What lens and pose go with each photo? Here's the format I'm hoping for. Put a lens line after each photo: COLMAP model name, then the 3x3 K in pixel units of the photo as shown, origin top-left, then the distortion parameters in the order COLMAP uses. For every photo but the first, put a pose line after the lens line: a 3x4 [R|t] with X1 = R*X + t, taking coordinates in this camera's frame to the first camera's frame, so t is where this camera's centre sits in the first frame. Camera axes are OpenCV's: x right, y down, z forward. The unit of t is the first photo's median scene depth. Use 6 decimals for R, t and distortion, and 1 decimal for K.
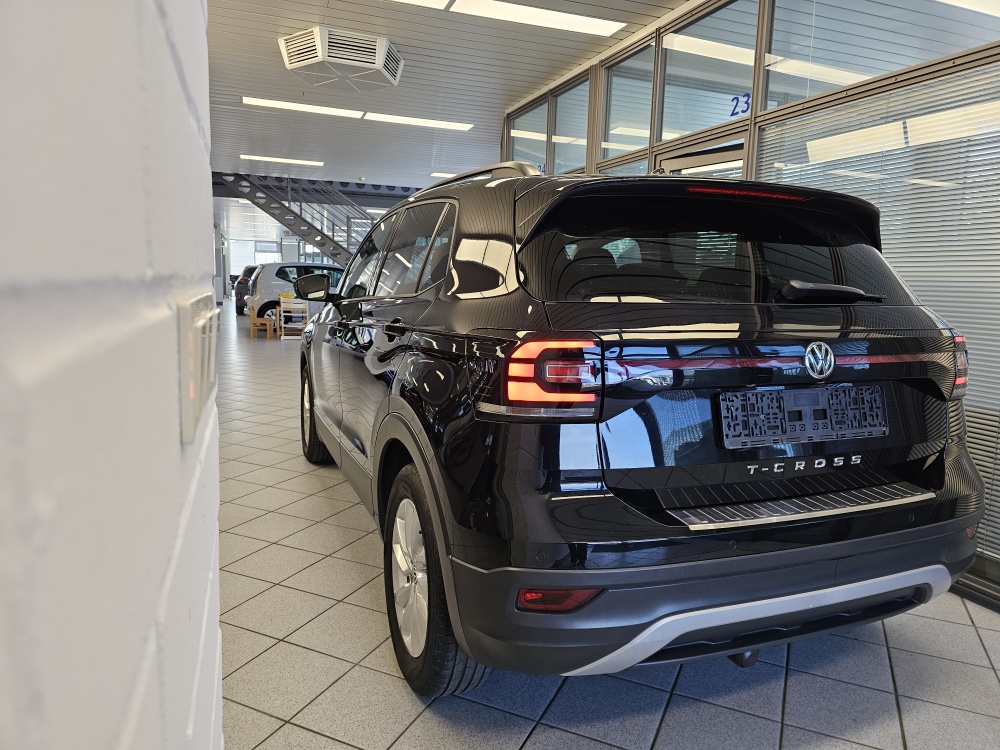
lens RADIAL K [[683.7, 0, 504.1], [0, 683.7, 365.9], [0, 0, 1]] dist [0.052010, -0.053278]
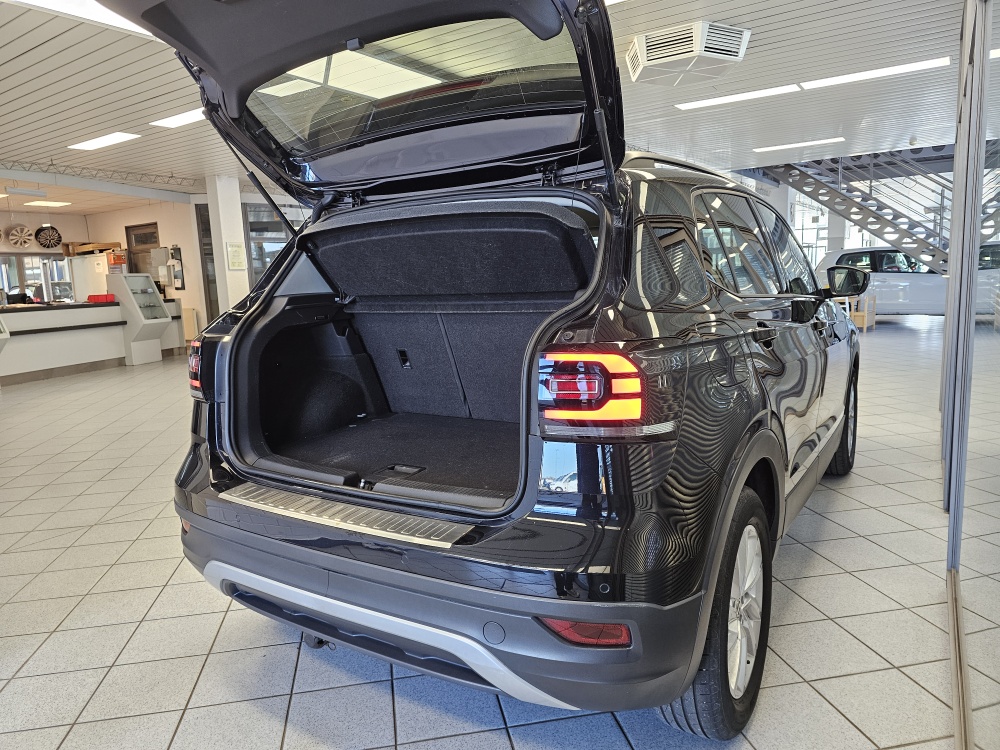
lens RADIAL K [[683.7, 0, 494.2], [0, 683.7, 369.8], [0, 0, 1]] dist [0.052010, -0.053278]
pose [[0.566276, 0.063875, -0.821737, 0.483004], [-0.047161, 0.997870, 0.045067, -0.021107], [0.822865, 0.013234, 0.568082, 0.224139]]
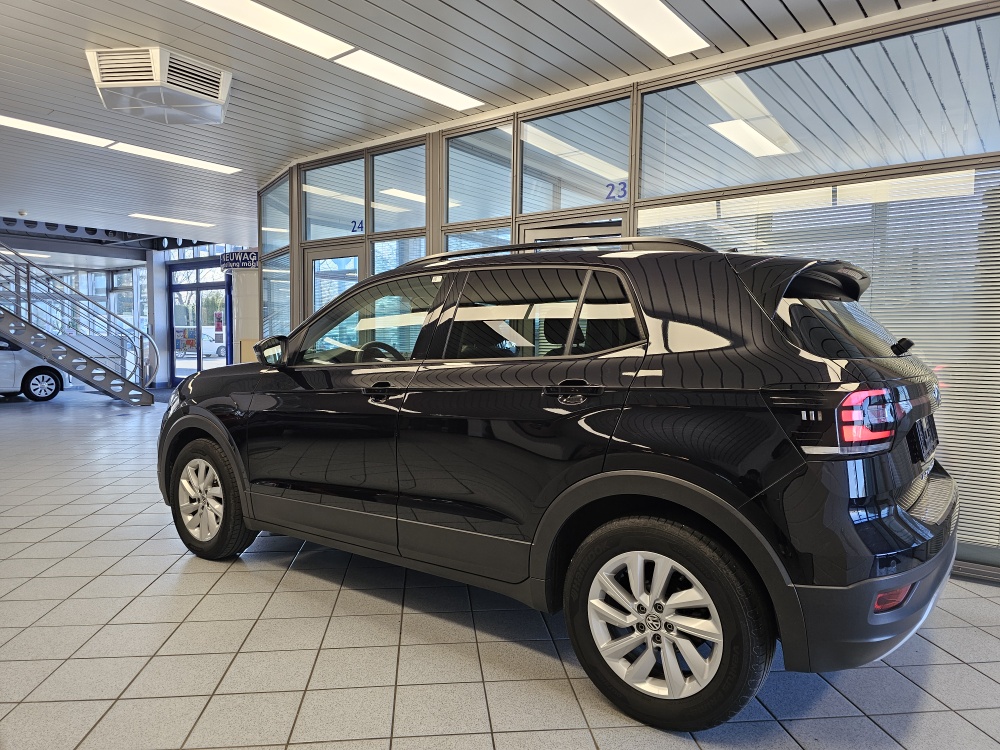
lens RADIAL K [[683.7, 0, 519.6], [0, 683.7, 375.8], [0, 0, 1]] dist [0.052010, -0.053278]
pose [[0.847369, -0.050077, 0.528638, -0.345392], [0.082191, 0.995914, -0.037404, -0.020703], [-0.524605, 0.075144, 0.848023, 0.076276]]
